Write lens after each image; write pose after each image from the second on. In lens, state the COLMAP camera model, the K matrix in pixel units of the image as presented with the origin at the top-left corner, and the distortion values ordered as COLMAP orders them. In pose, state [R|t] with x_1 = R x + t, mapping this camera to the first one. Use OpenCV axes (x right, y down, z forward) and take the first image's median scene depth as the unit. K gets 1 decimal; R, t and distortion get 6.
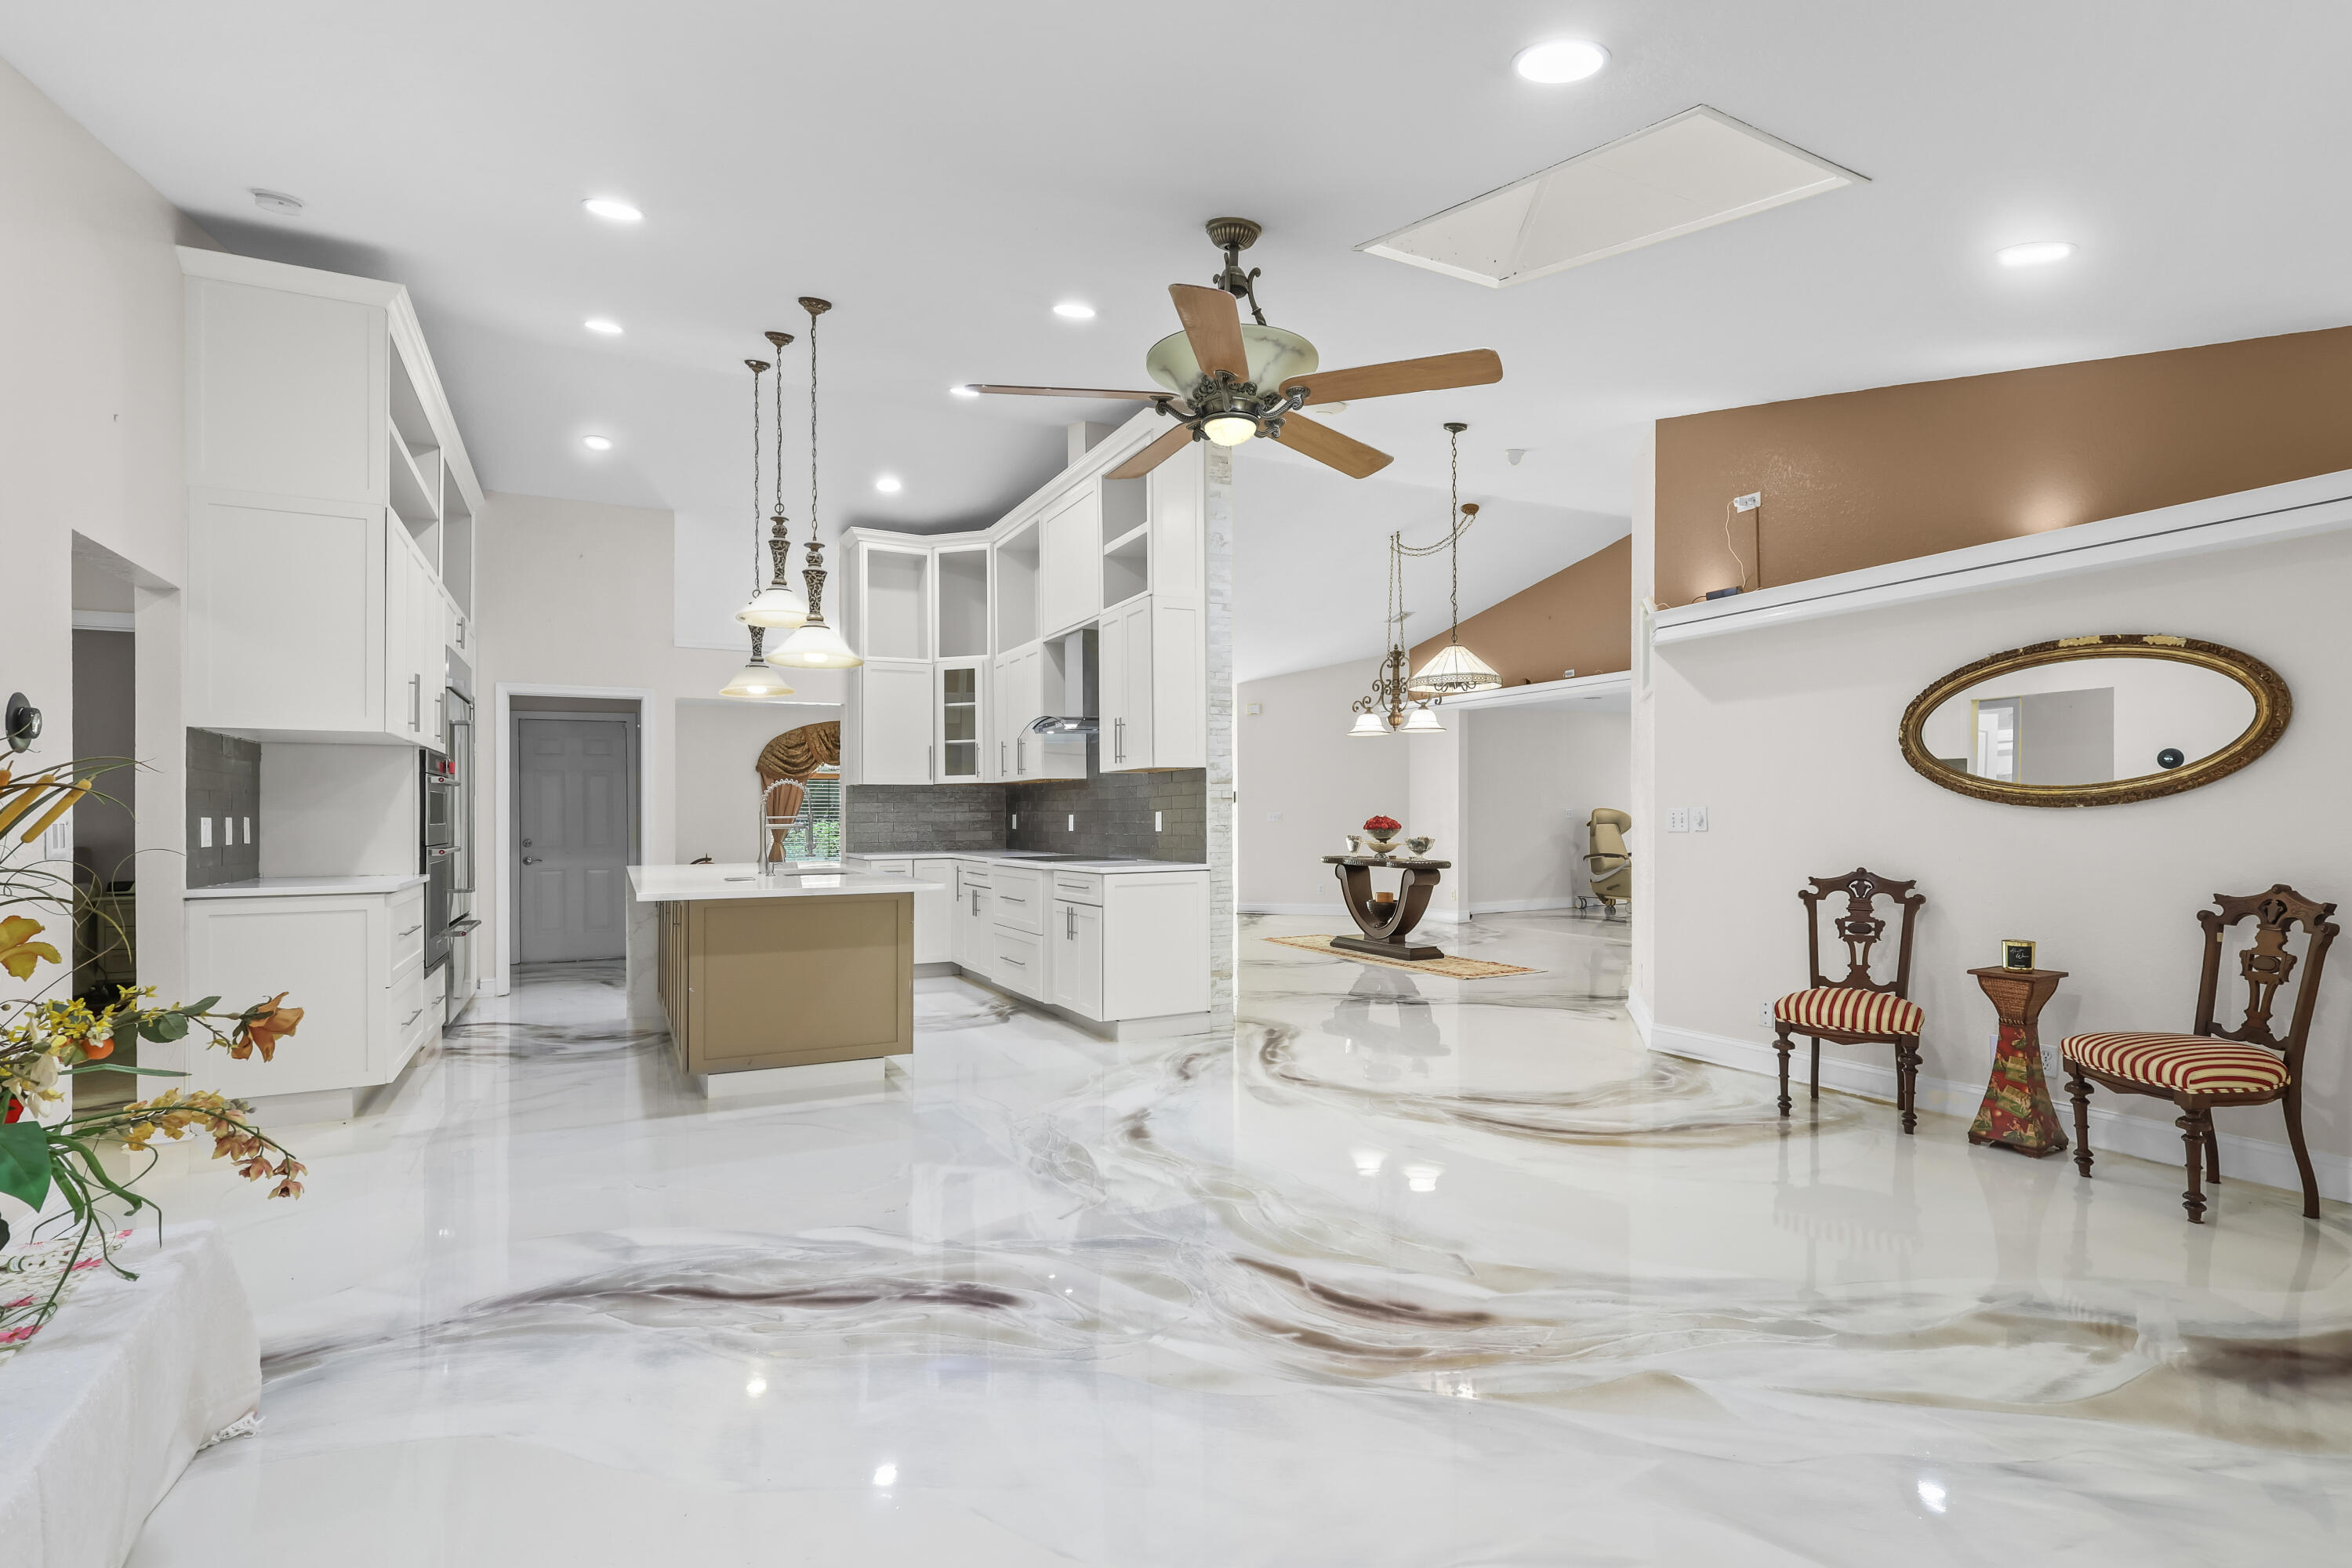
lens RADIAL K [[1113.4, 0, 1171.7], [0, 1113.4, 818.6], [0, 0, 1]] dist [0.003093, 0.002438]
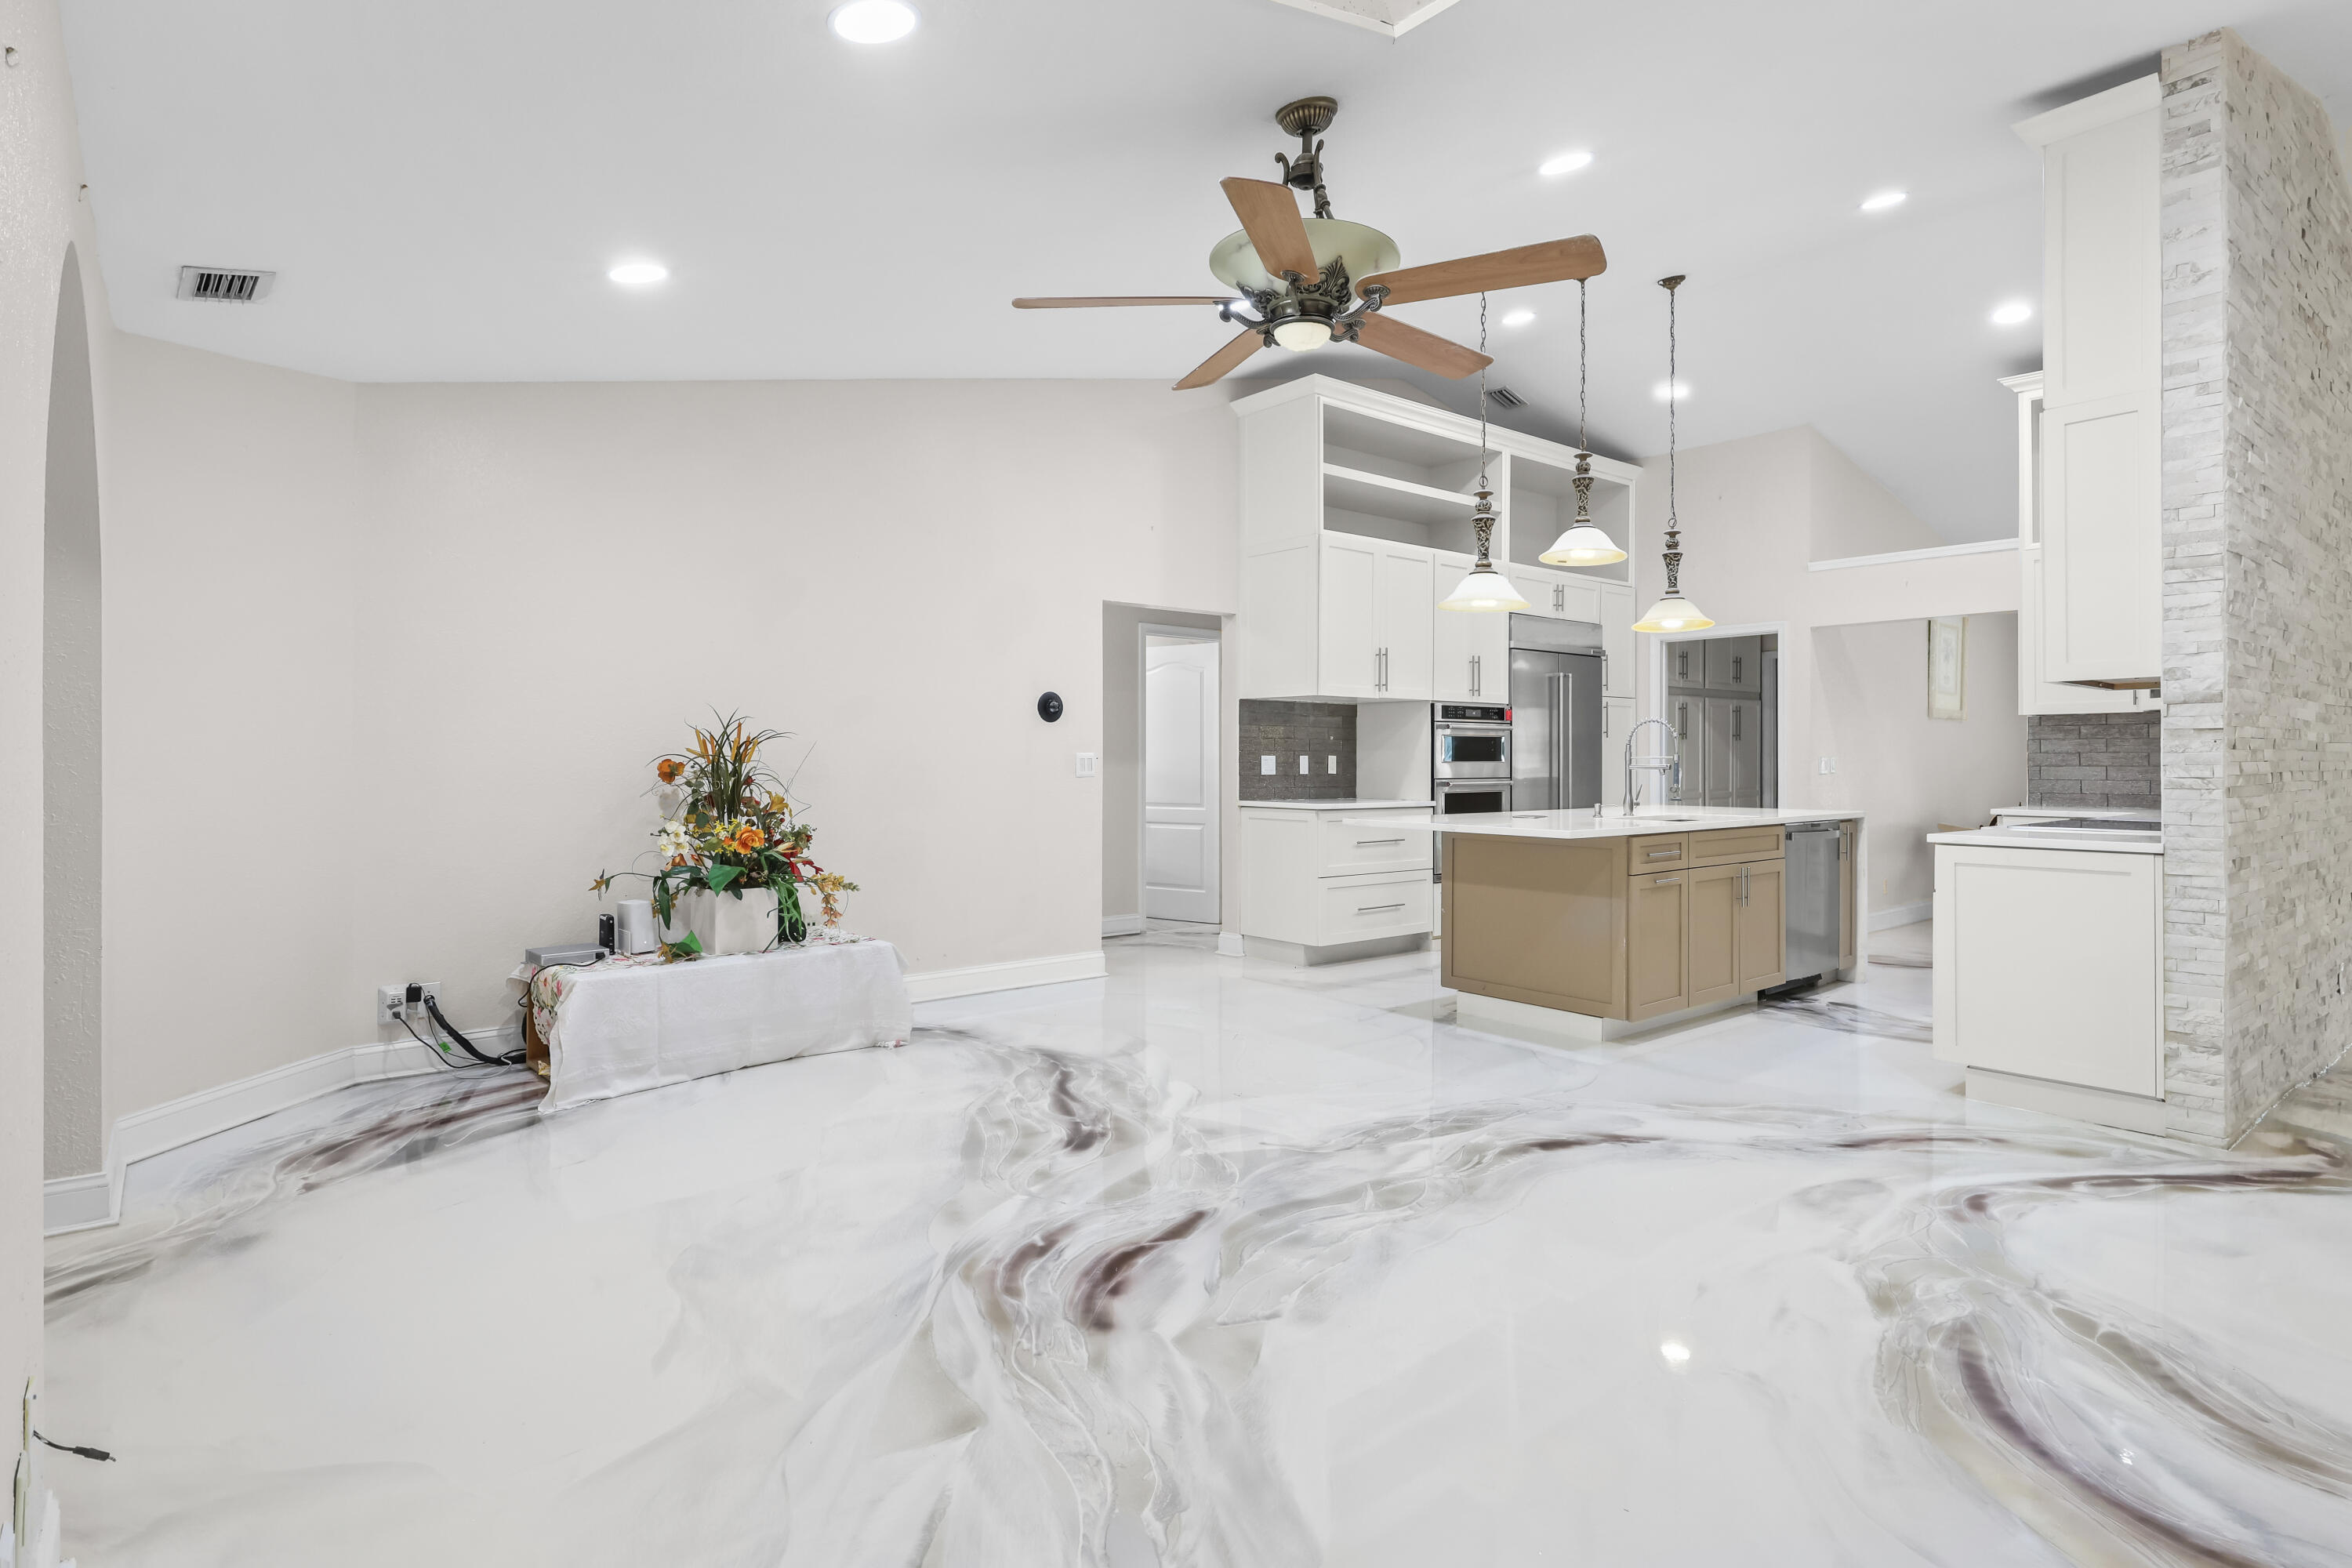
lens RADIAL K [[1177.2, 0, 1168.5], [0, 1177.2, 754.7], [0, 0, 1]] dist [0.010046, -0.000221]
pose [[0.220440, 0.004247, -0.975391, 0.518932], [-0.006098, 0.999977, 0.002976, -0.004113], [0.975381, 0.005292, 0.220461, 0.363820]]
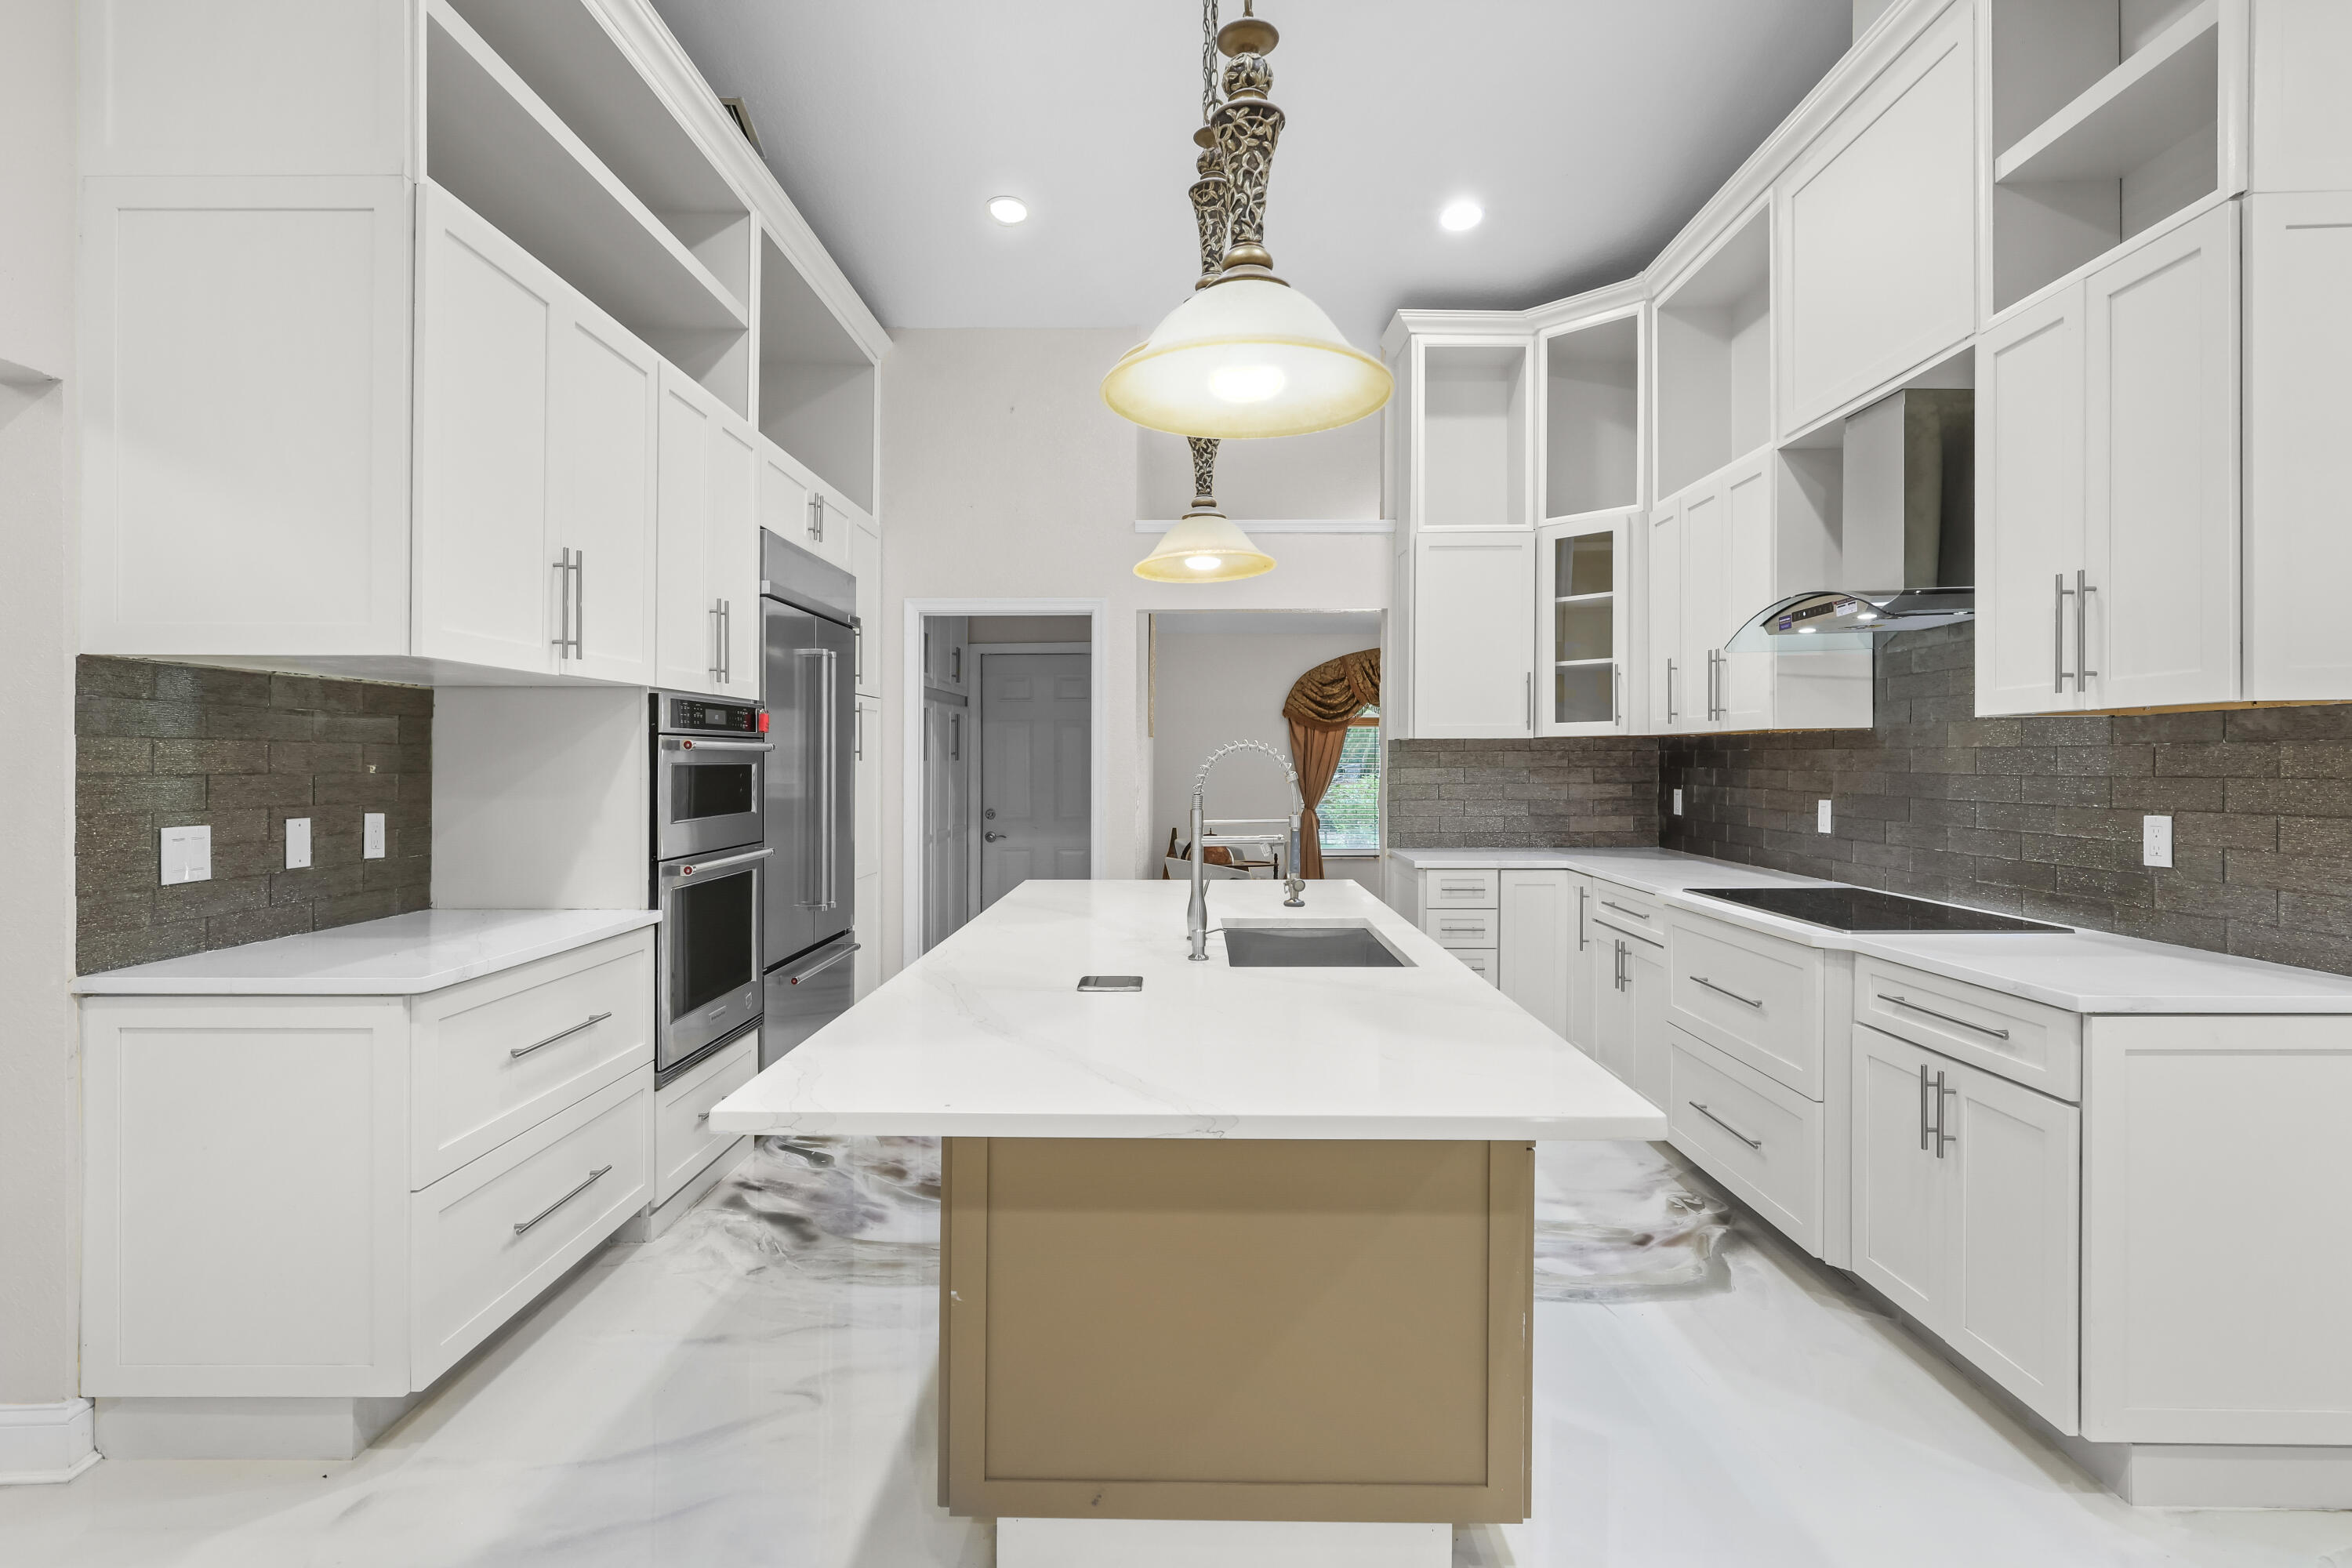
lens RADIAL K [[1177.2, 0, 1168.5], [0, 1177.2, 754.7], [0, 0, 1]] dist [0.010046, -0.000221]
pose [[0.884765, 0.003810, -0.466023, -0.136965], [-0.006543, 0.999970, -0.004246, -0.025818], [0.465992, 0.006806, 0.884763, 0.522743]]
